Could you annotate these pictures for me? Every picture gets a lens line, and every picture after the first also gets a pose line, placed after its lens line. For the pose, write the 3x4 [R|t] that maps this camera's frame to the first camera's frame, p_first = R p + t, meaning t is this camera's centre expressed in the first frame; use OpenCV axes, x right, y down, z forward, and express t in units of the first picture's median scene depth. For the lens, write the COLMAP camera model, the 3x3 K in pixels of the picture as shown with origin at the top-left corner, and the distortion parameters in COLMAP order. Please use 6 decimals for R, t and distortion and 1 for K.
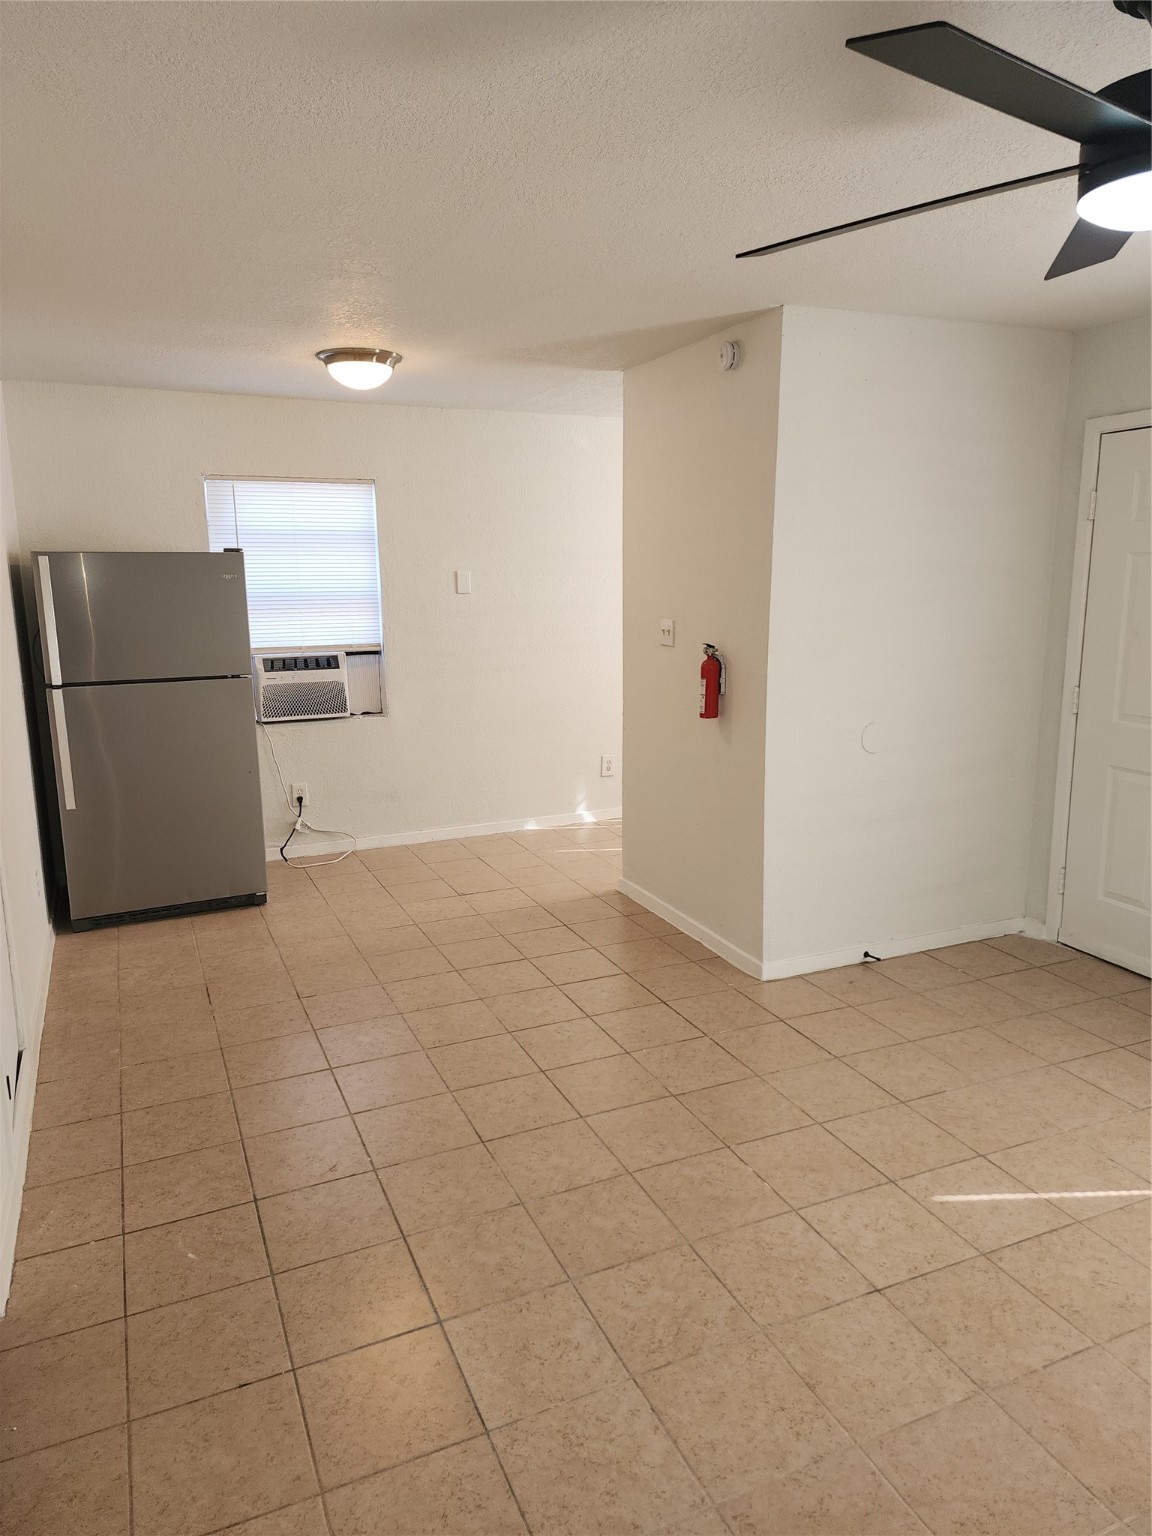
lens RADIAL K [[1021.5, 0, 576.0], [0, 1021.5, 768.0], [0, 0, 1]] dist [0.075934, -0.060303]
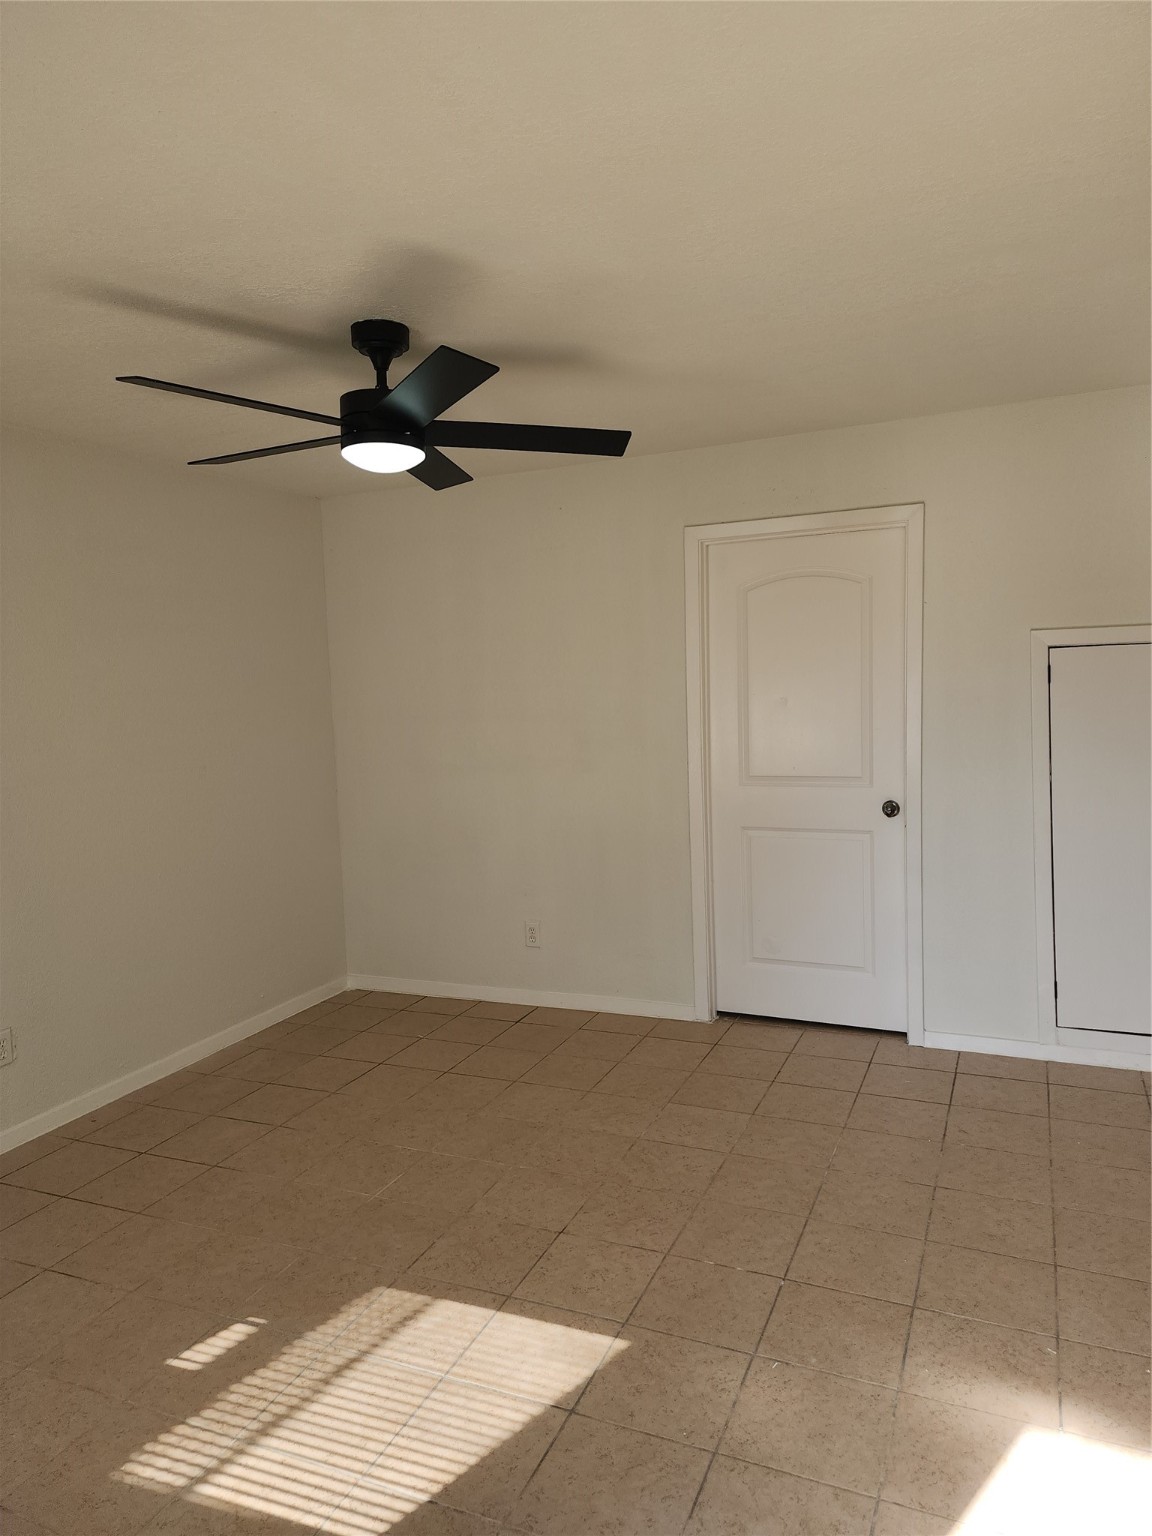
lens RADIAL K [[1021.5, 0, 576.0], [0, 1021.5, 768.0], [0, 0, 1]] dist [0.075934, -0.060303]
pose [[-0.738597, 0.097439, -0.667069, 0.763528], [-0.086937, 0.967470, 0.237578, -0.240415], [0.668519, 0.233467, -0.706099, 1.280587]]
